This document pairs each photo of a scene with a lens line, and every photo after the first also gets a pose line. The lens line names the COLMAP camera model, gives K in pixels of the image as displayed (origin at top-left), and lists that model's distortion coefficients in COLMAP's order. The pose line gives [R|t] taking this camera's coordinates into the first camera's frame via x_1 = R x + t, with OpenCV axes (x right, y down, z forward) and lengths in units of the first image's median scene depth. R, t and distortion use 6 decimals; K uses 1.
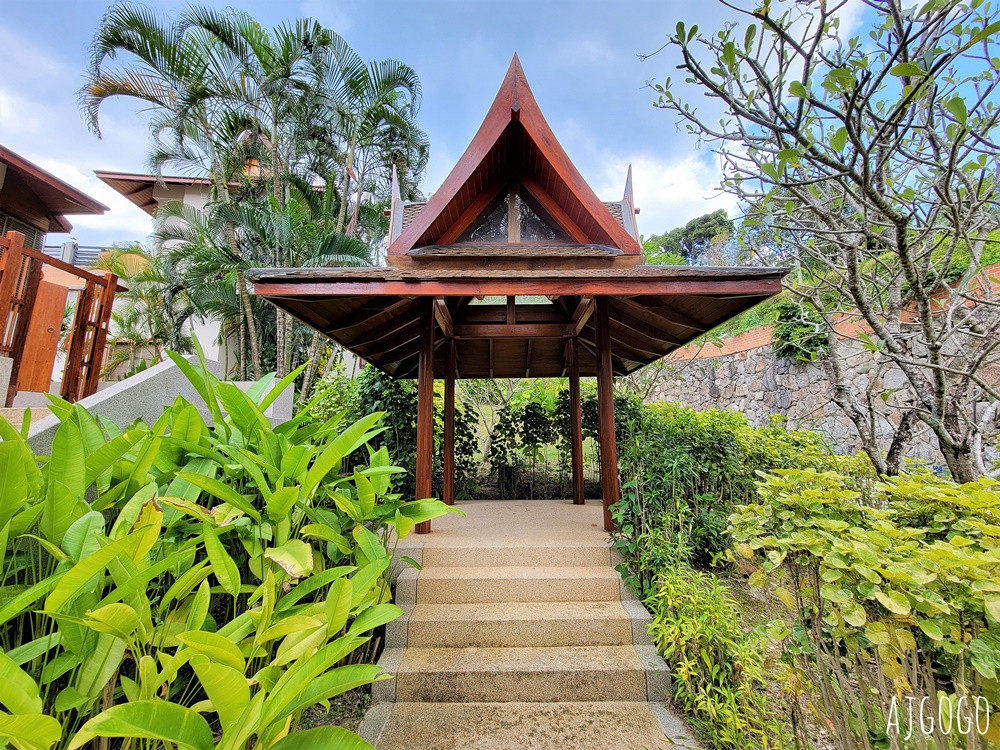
lens RADIAL K [[418.7, 0, 500.3], [0, 418.7, 375.1], [0, 0, 1]] dist [-0.001642, -0.000893]
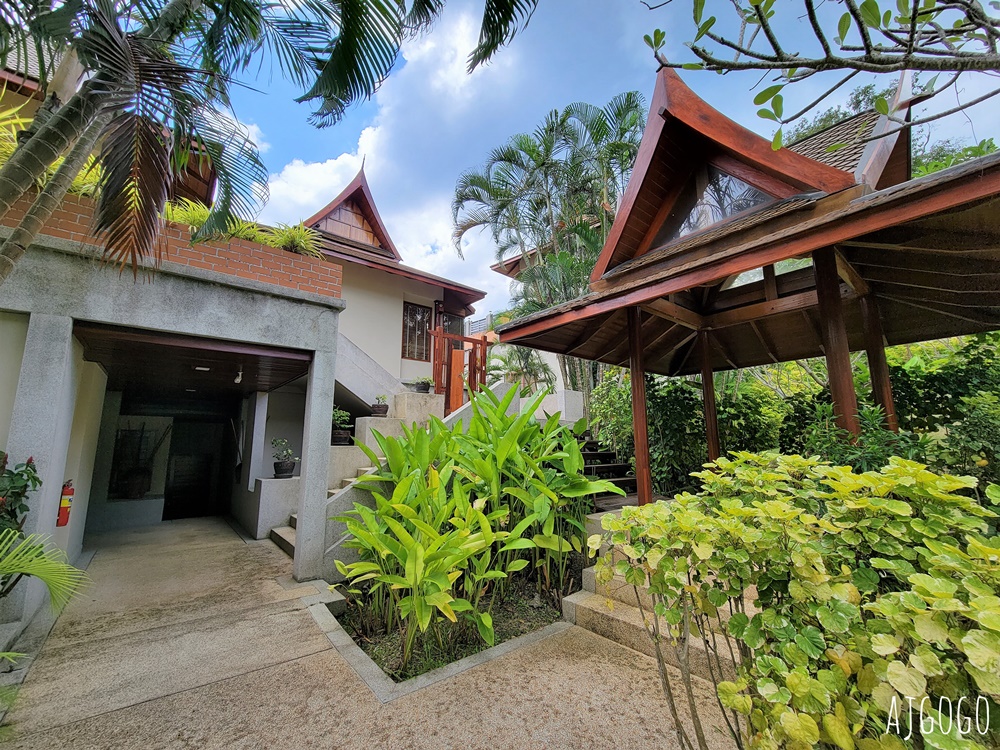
lens RADIAL K [[418.7, 0, 497.8], [0, 418.7, 374.0], [0, 0, 1]] dist [-0.001642, -0.000893]
pose [[0.628960, -0.131067, -0.766310, 0.335655], [0.132435, 0.989343, -0.060516, 0.010012], [0.766074, -0.063424, 0.639615, -0.006863]]
